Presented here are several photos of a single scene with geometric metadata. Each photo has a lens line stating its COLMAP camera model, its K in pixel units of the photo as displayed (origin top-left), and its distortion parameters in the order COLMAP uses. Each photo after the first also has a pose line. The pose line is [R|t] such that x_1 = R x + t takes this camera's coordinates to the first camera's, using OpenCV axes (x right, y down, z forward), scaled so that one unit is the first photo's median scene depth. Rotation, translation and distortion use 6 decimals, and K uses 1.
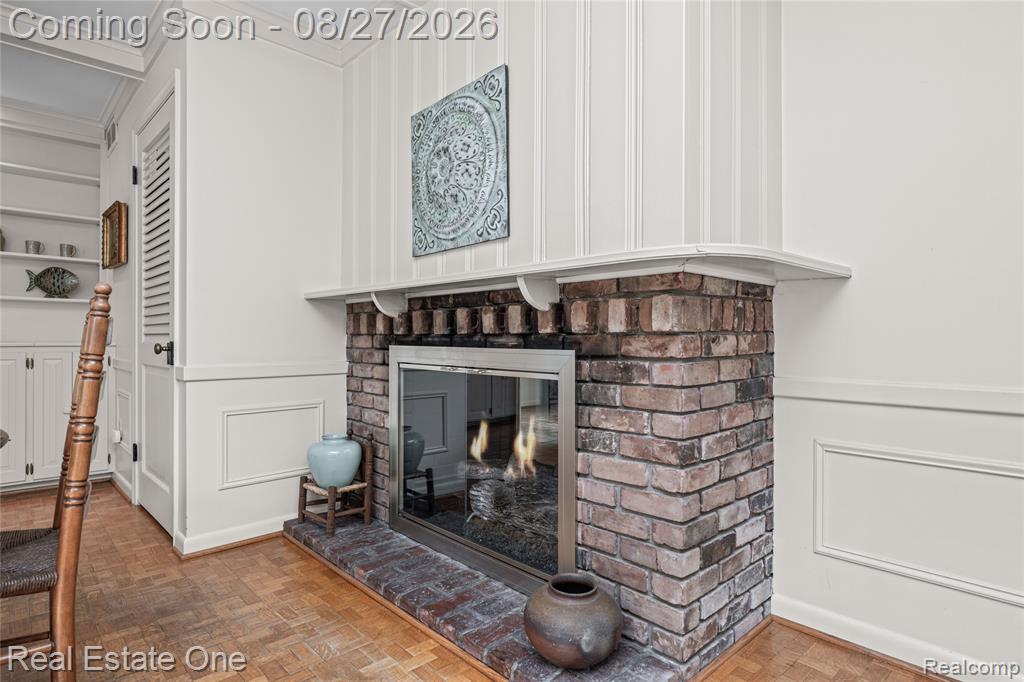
lens RADIAL K [[563.2, 0, 506.4], [0, 563.2, 354.4], [0, 0, 1]] dist [0.014876, -0.006680]
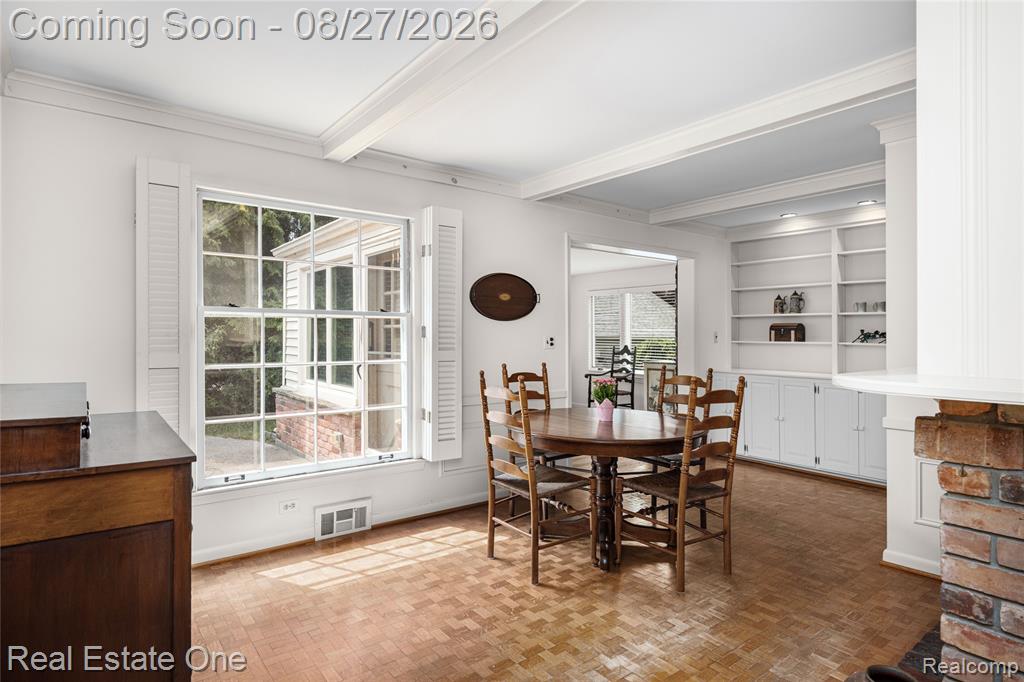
lens RADIAL K [[563.2, 0, 515.1], [0, 563.2, 322.5], [0, 0, 1]] dist [0.014876, -0.006680]
pose [[-0.085200, -0.028447, -0.995958, 1.057923], [-0.025962, 0.999316, -0.026322, -0.177768], [0.996026, 0.023615, -0.085880, 0.328671]]
